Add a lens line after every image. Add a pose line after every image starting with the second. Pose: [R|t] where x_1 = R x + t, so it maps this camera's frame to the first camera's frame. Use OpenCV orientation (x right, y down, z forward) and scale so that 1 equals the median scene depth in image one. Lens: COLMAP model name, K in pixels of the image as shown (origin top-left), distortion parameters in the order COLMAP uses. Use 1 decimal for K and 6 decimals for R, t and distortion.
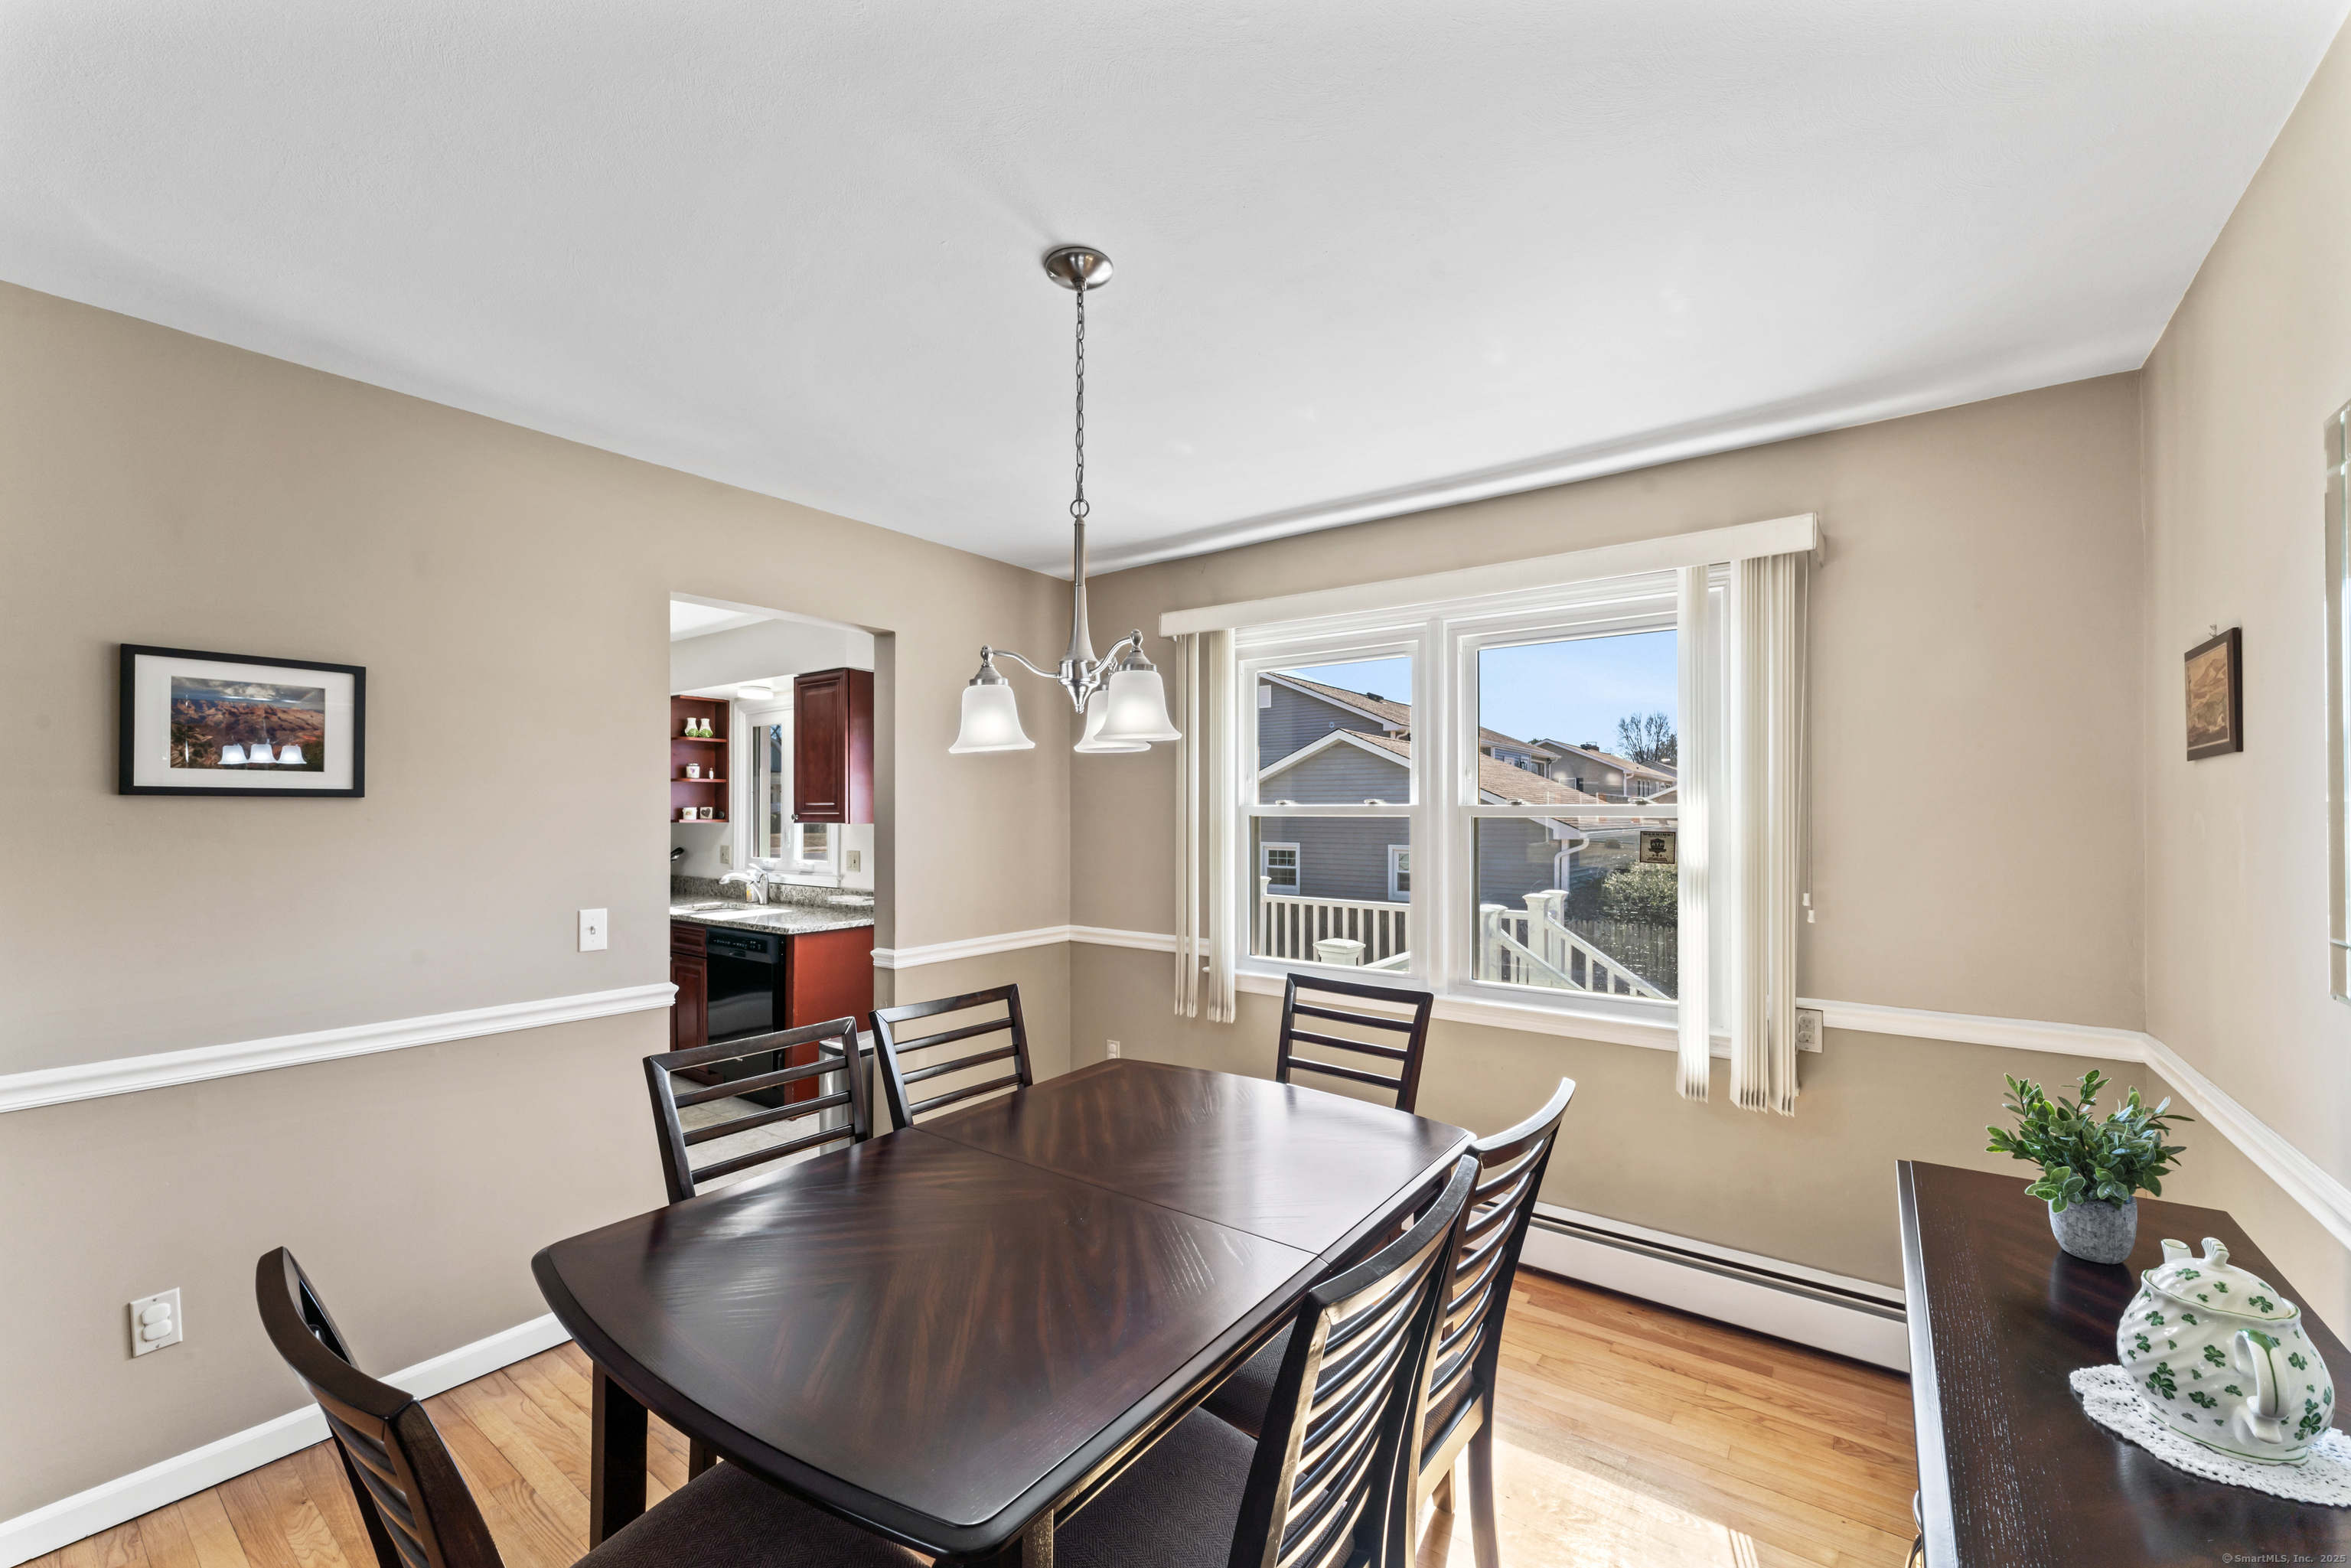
lens RADIAL K [[942.8, 0, 1177.7], [0, 942.8, 811.7], [0, 0, 1]] dist [0.006412, -0.000098]
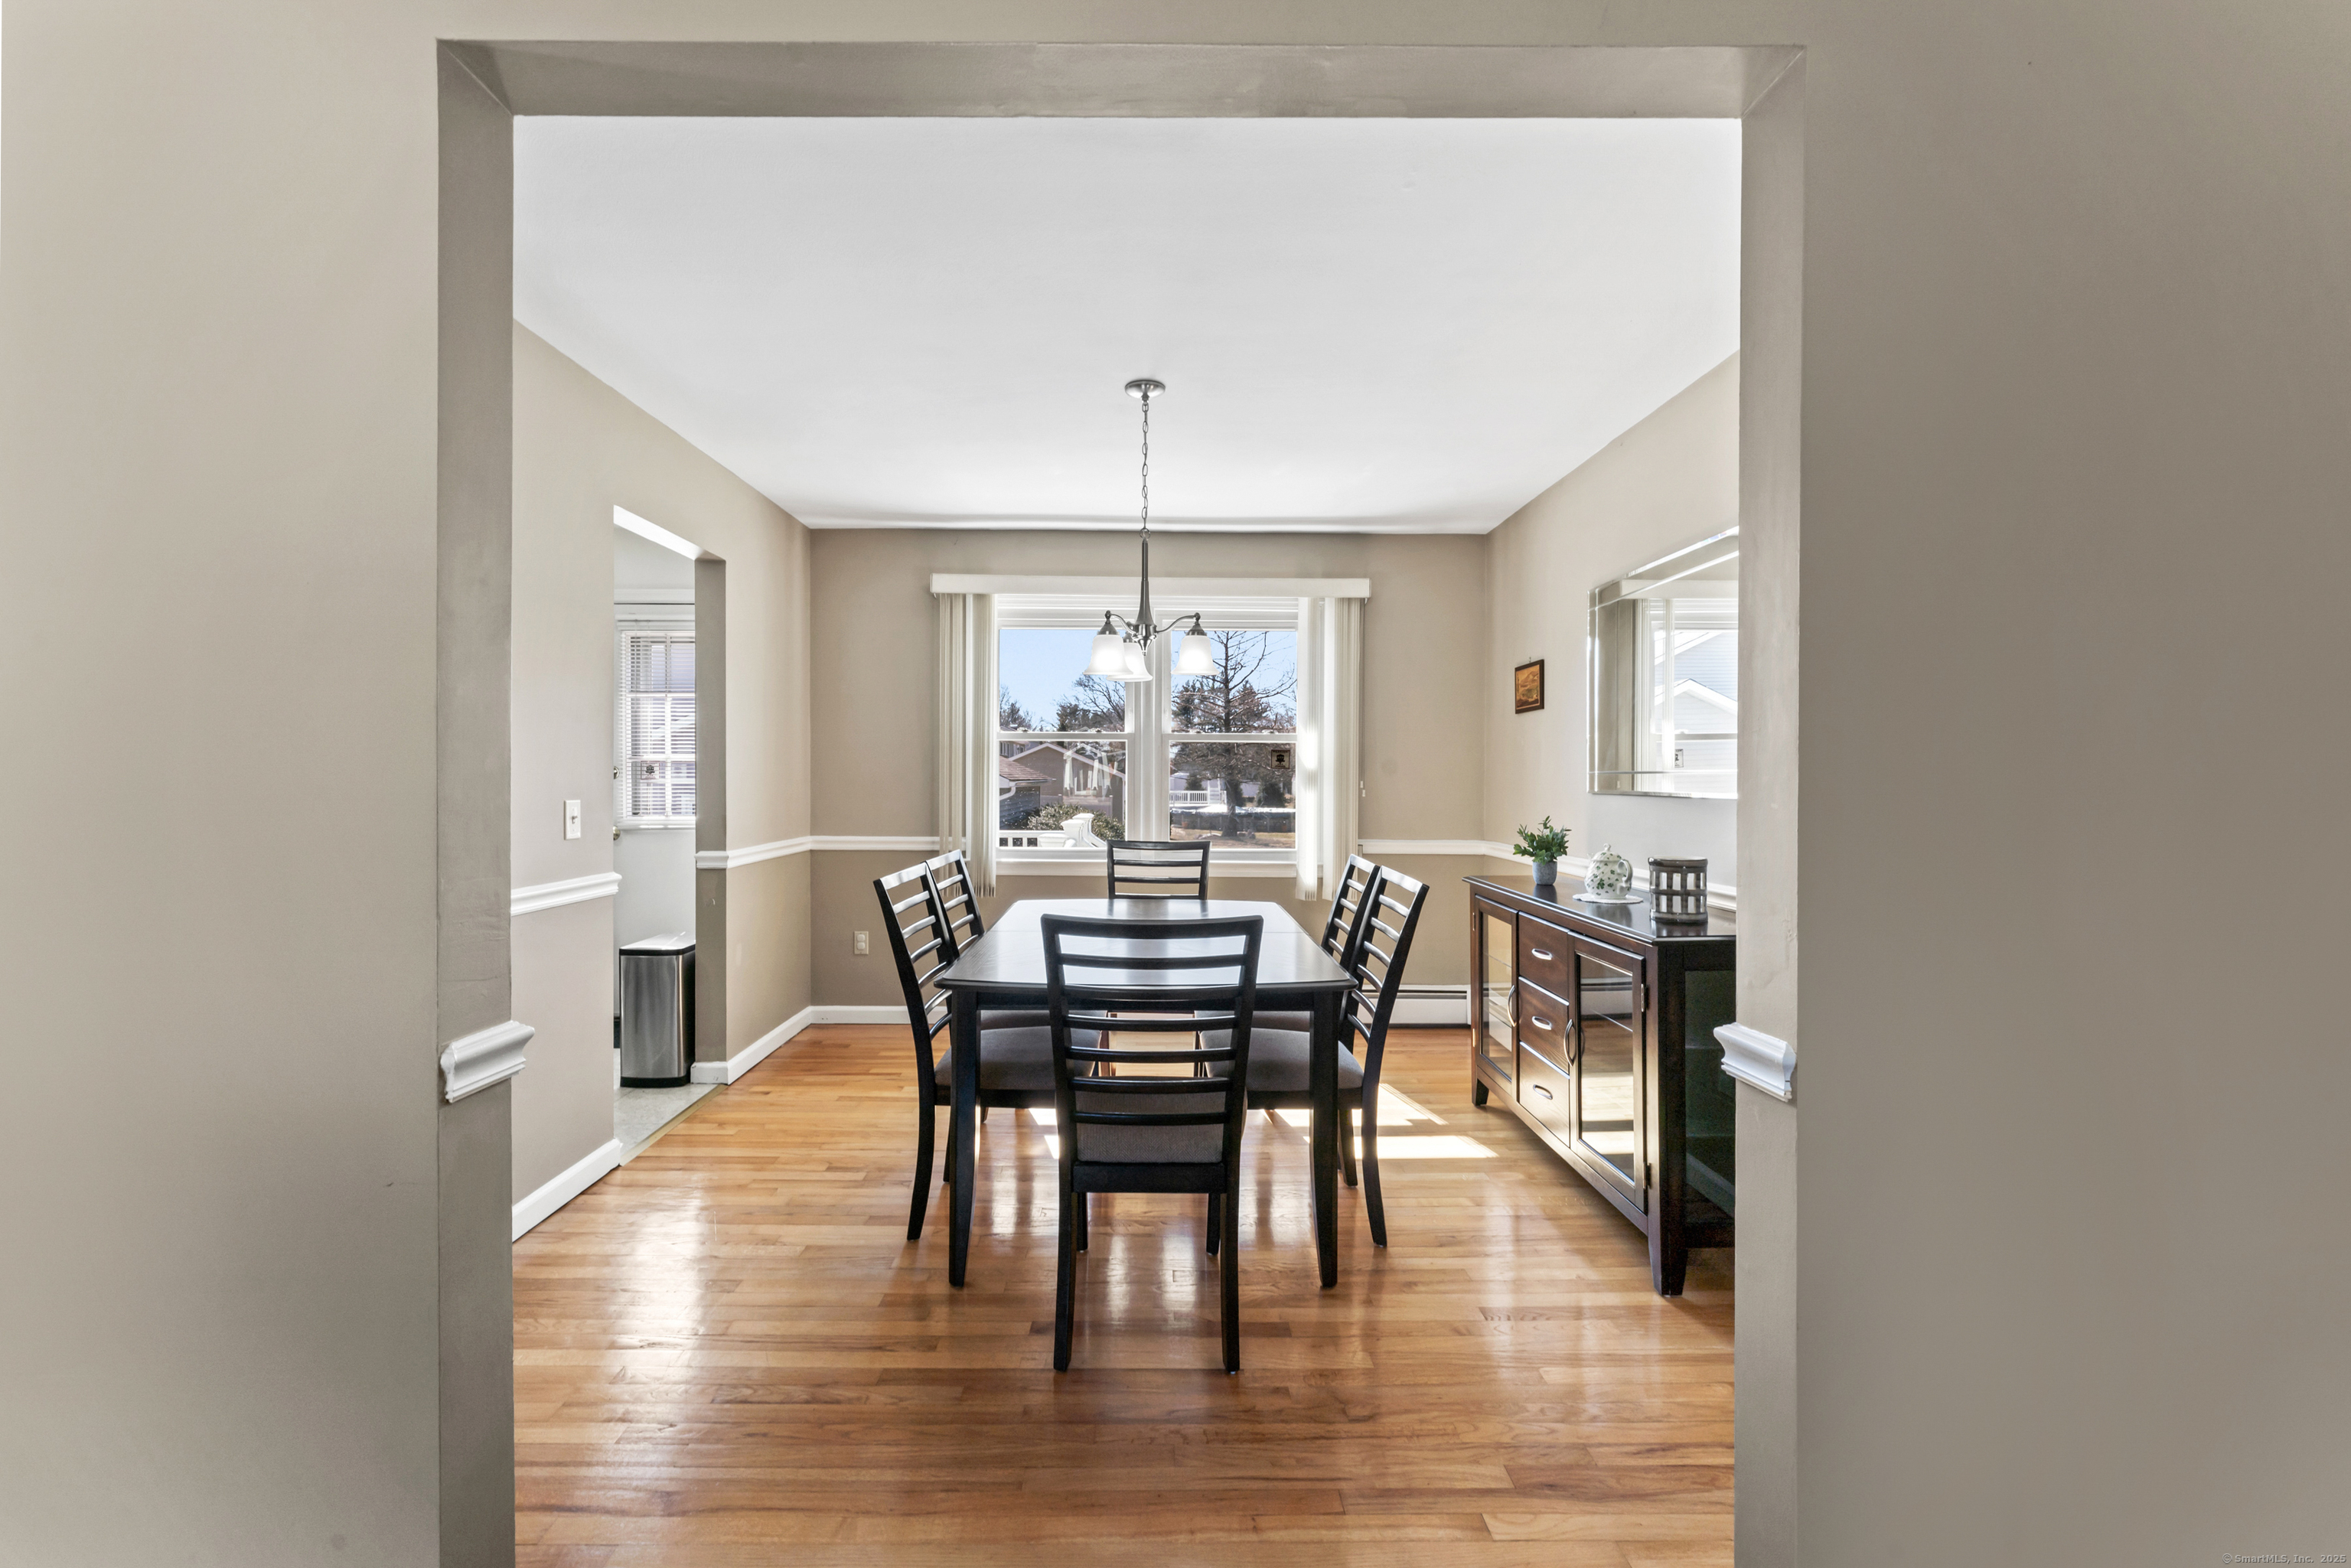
lens RADIAL K [[942.8, 0, 1159.4], [0, 942.8, 785.5], [0, 0, 1]] dist [0.006412, -0.000098]
pose [[0.802957, -0.002550, 0.596031, -0.721166], [-0.006635, 0.999891, 0.013216, 0.068589], [-0.595999, -0.014567, 0.802853, -0.242140]]
